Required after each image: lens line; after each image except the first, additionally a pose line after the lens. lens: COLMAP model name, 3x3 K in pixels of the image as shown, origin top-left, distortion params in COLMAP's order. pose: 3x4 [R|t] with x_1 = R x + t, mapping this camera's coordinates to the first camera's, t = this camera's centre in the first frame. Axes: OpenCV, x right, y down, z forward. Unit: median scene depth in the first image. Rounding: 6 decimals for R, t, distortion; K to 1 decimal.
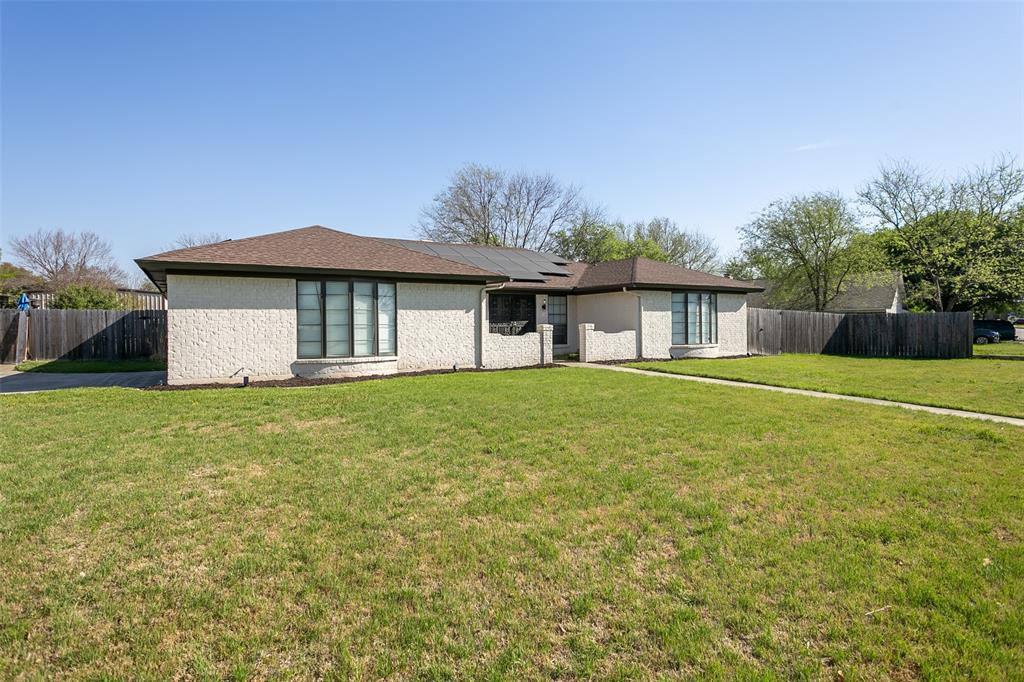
lens RADIAL K [[523.9, 0, 512.0], [0, 523.9, 341.0], [0, 0, 1]] dist [-0.001361, 0.000053]
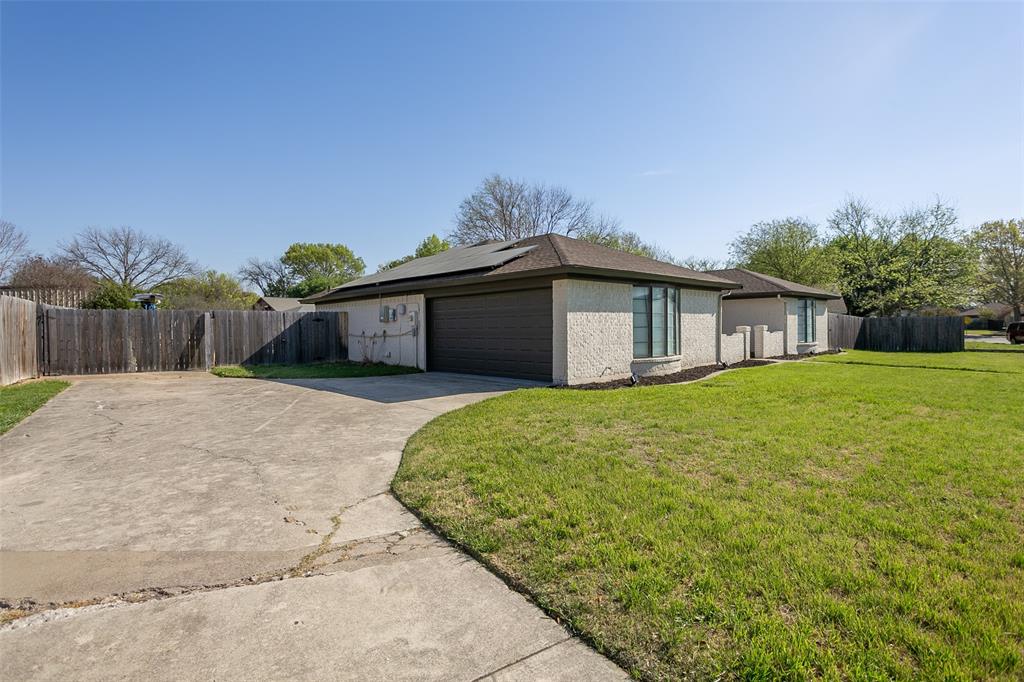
lens RADIAL K [[497.4, 0, 512.0], [0, 497.4, 341.0], [0, 0, 1]] dist [0.003790, 0.000556]
pose [[0.974523, -0.008097, 0.224141, -0.599147], [0.008139, 0.999967, 0.000739, -0.003400], [-0.224139, 0.001105, 0.974556, 0.043078]]
